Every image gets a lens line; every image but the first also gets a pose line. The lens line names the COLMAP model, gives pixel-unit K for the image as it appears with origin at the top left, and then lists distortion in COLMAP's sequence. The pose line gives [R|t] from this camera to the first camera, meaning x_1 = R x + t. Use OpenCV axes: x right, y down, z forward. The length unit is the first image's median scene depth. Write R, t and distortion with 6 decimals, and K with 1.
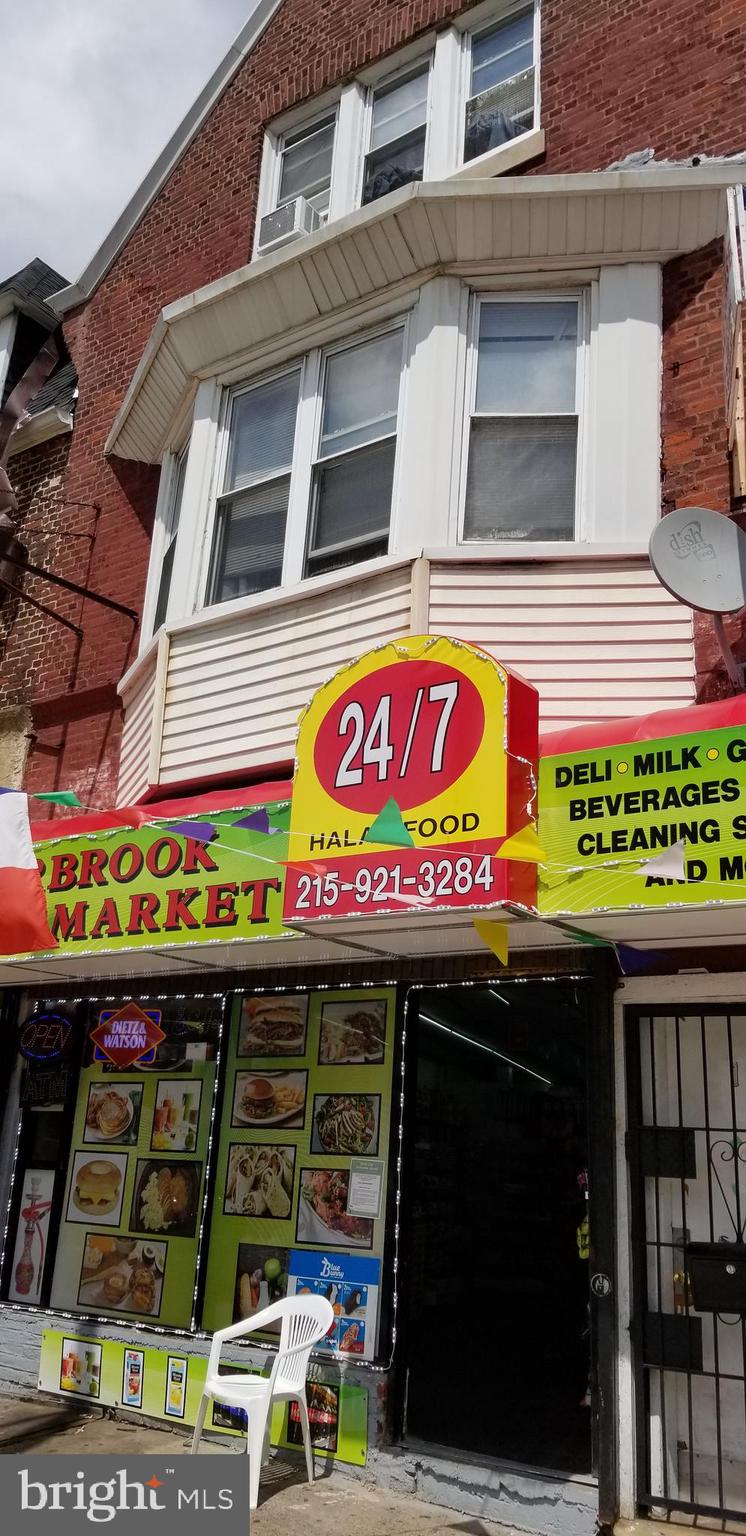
lens RADIAL K [[1193.3, 0, 369.6], [0, 1193.3, 747.9], [0, 0, 1]] dist [0.070046, -0.116349]
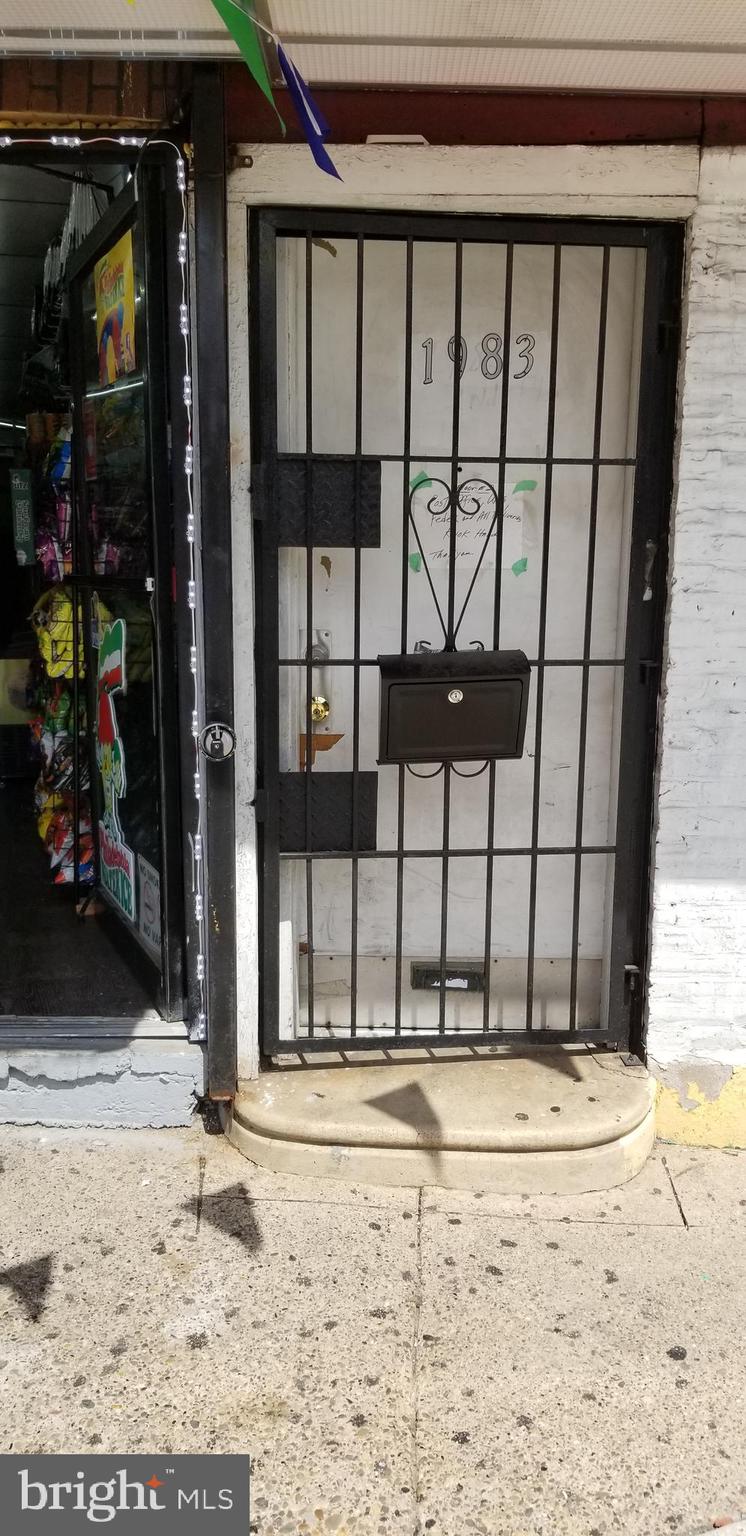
lens RADIAL K [[1193.3, 0, 373.4], [0, 1193.3, 767.5], [0, 0, 1]] dist [0.070046, -0.116349]
pose [[0.806113, -0.146946, 0.573227, -0.056730], [-0.166532, 0.873197, 0.458032, 0.184560], [-0.567846, -0.464686, 0.679424, 0.550373]]
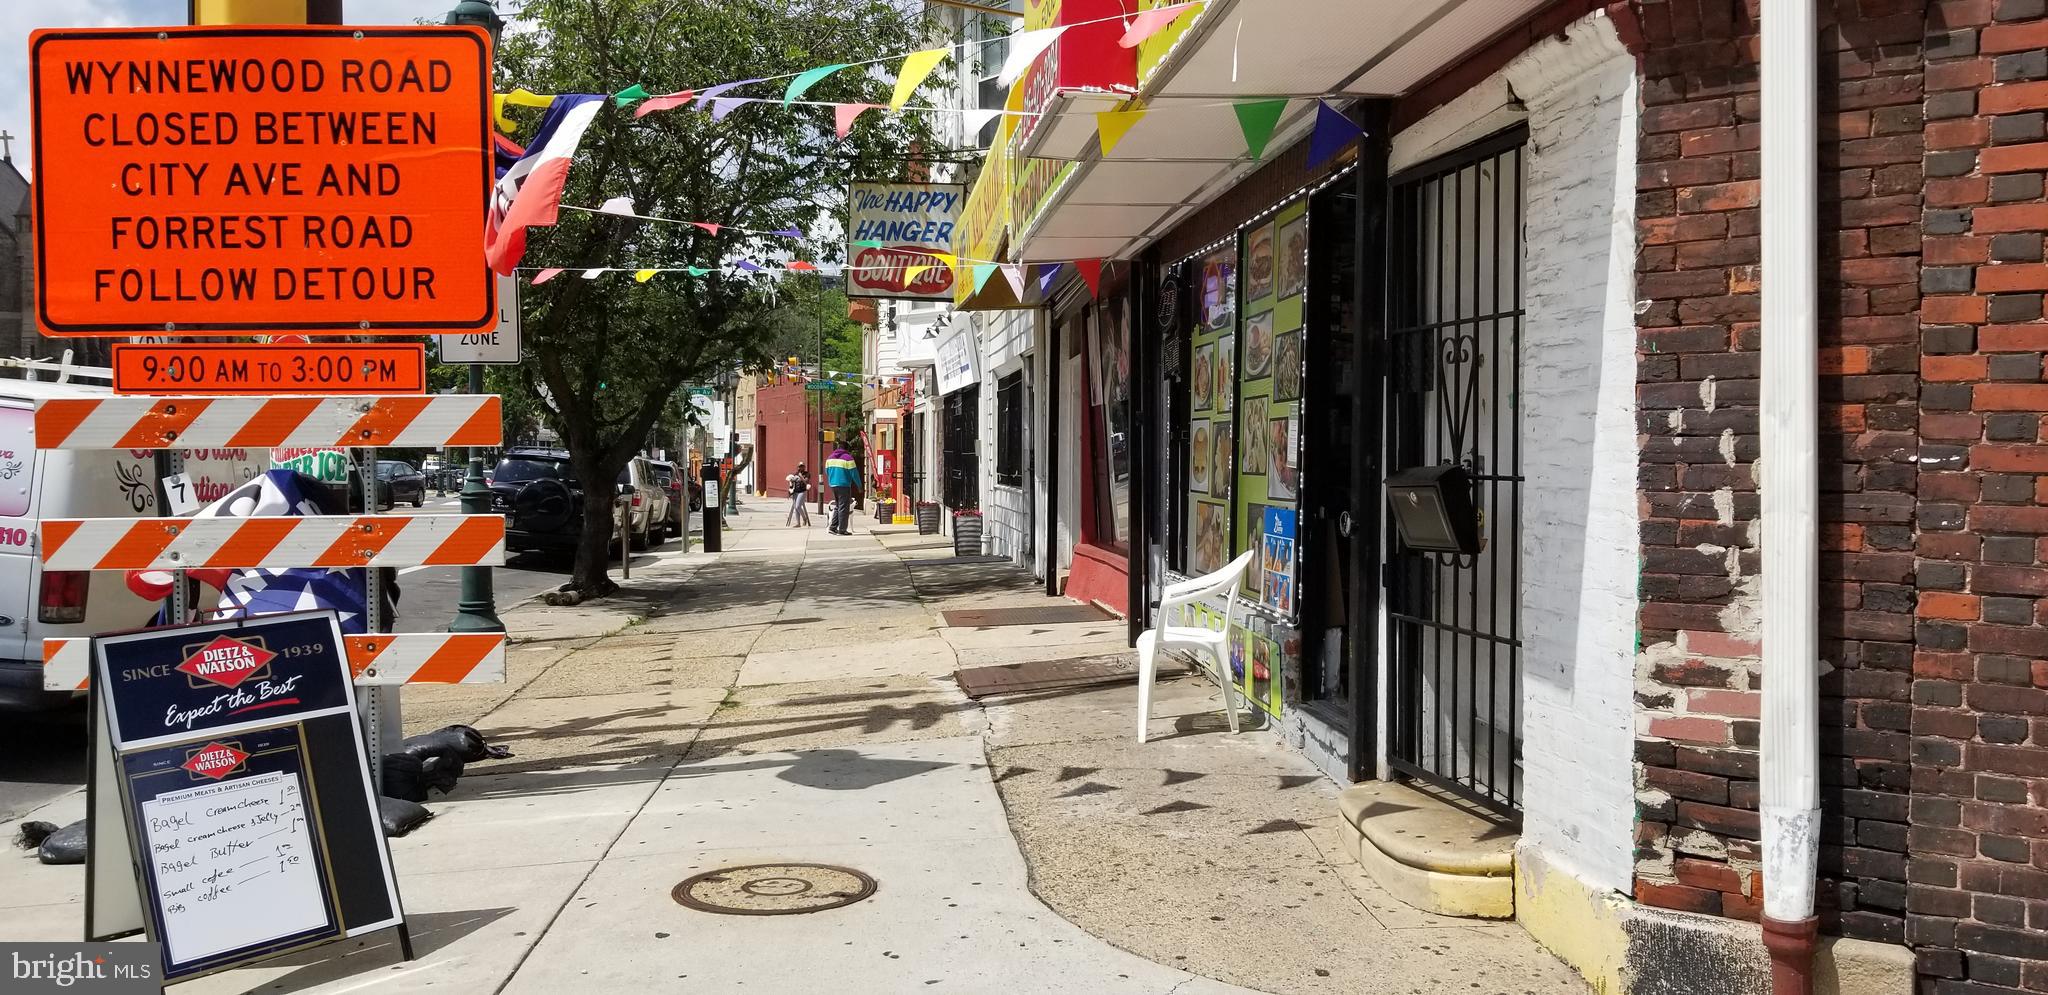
lens RADIAL K [[1591.0, 0, 997.9], [0, 1591.0, 465.5], [0, 0, 1]] dist [0.070046, -0.116349]
pose [[0.670941, -0.040326, -0.740413, 0.776482], [0.273019, 0.941808, 0.196107, 0.126656], [0.689419, -0.333723, 0.642907, 0.153333]]
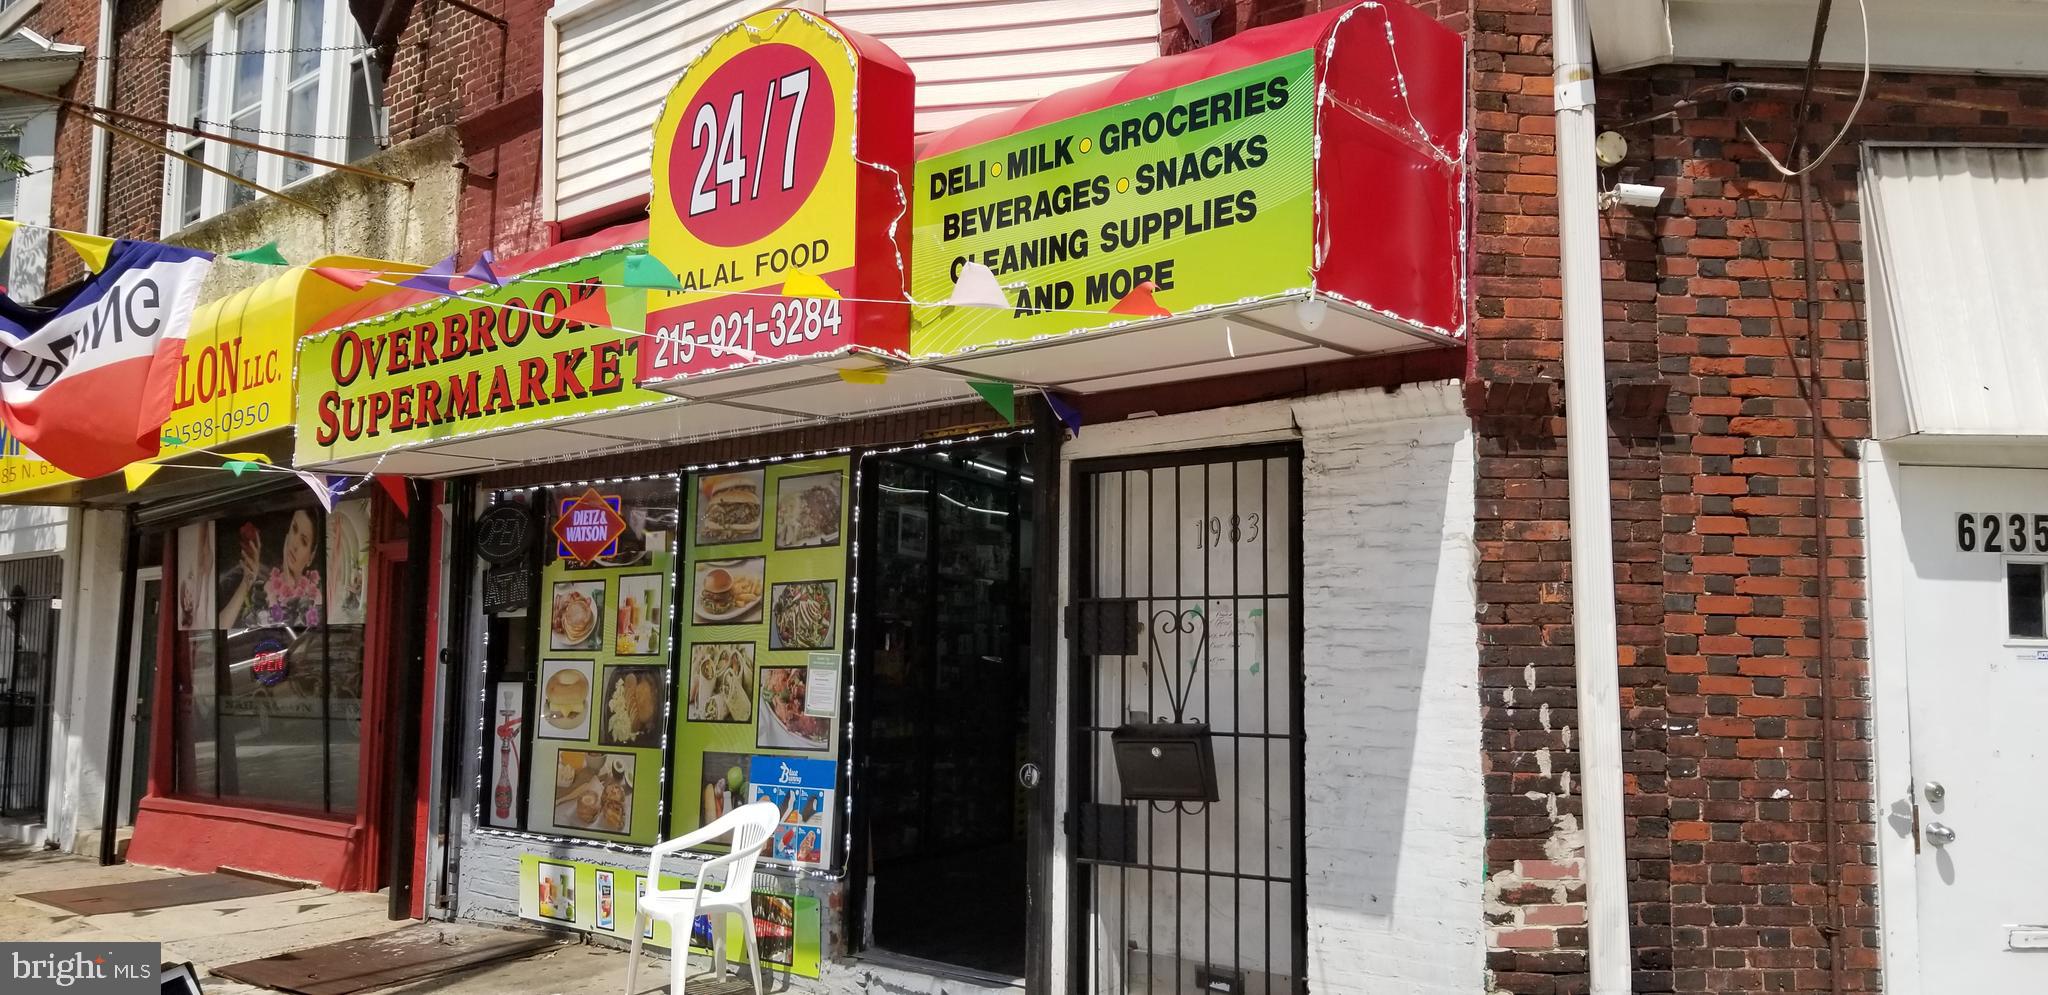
lens RADIAL K [[1591.0, 0, 1031.8], [0, 1591.0, 481.7], [0, 0, 1]] dist [0.070046, -0.116349]
pose [[0.994291, -0.052109, -0.093110, 0.290643], [0.070622, 0.975534, 0.208198, 0.000003], [0.079983, -0.213585, 0.973645, -0.066877]]
